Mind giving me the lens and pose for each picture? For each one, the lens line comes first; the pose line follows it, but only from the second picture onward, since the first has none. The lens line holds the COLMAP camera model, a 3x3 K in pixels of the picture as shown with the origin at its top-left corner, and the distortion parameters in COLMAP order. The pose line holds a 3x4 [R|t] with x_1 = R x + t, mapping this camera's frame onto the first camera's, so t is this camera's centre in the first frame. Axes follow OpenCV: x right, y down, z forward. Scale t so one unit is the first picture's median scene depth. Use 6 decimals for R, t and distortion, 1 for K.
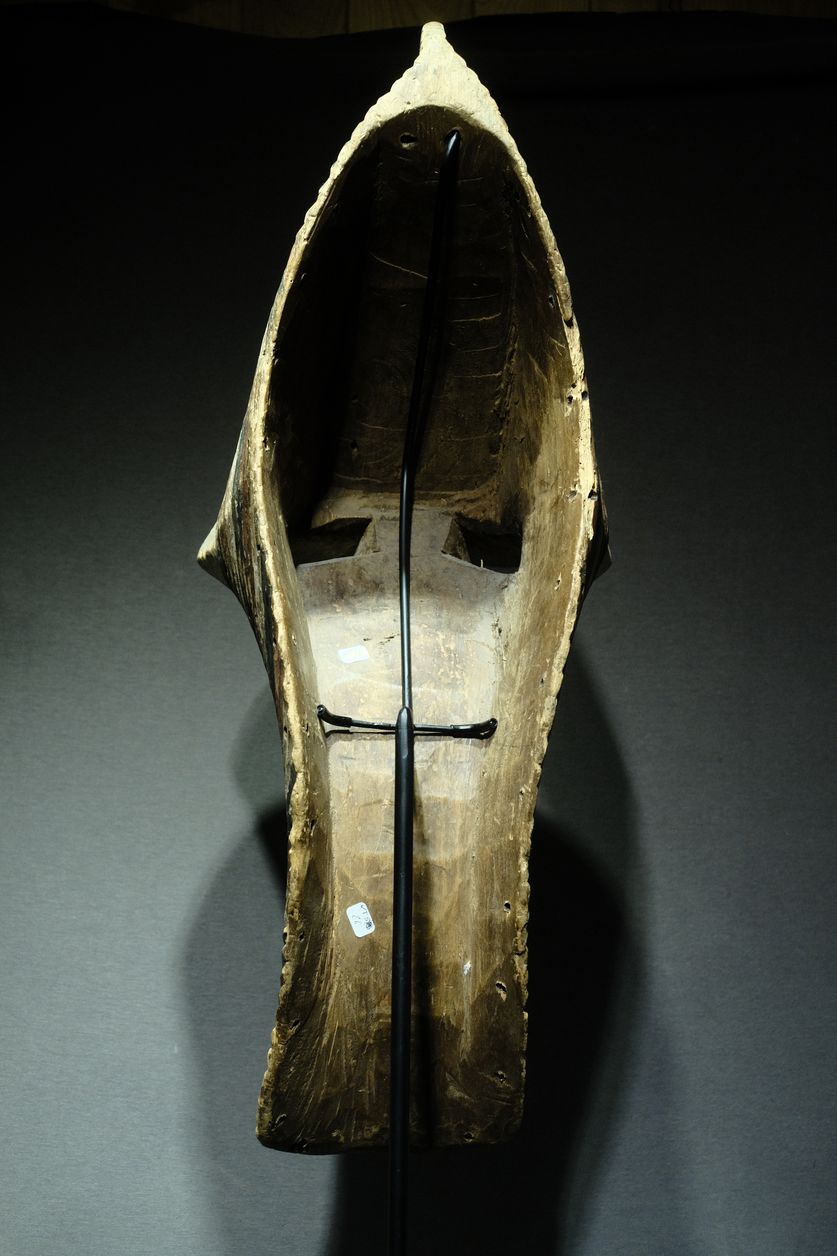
lens RADIAL K [[1537.4, 0, 418.5], [0, 1537.4, 628.0], [0, 0, 1]] dist [-0.108662, 0.459513]
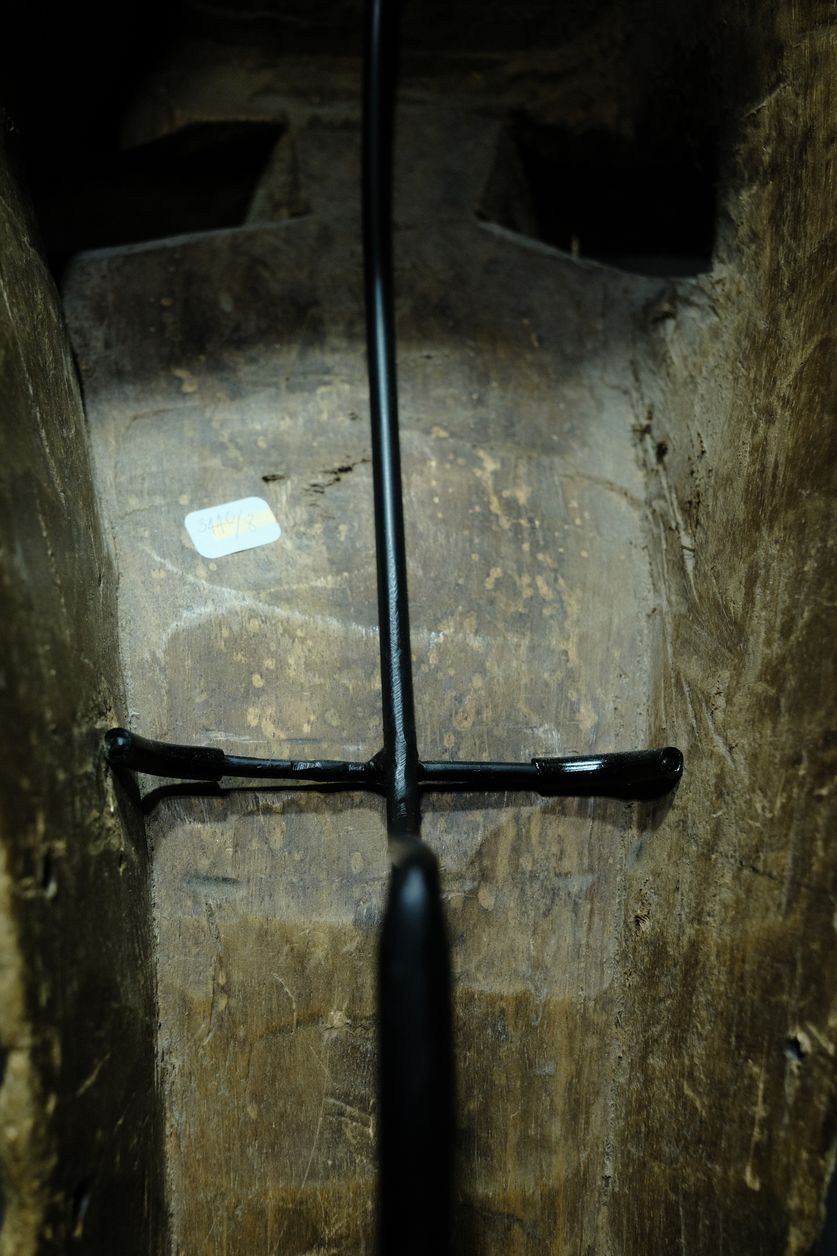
lens RADIAL K [[1603.6, 0, 418.5], [0, 1603.6, 628.0], [0, 0, 1]] dist [-0.056087, -0.024066]
pose [[0.999284, -0.007525, 0.037087, -0.015096], [0.000258, 0.981362, 0.192169, -0.028449], [-0.037842, -0.192022, 0.980661, 0.661090]]
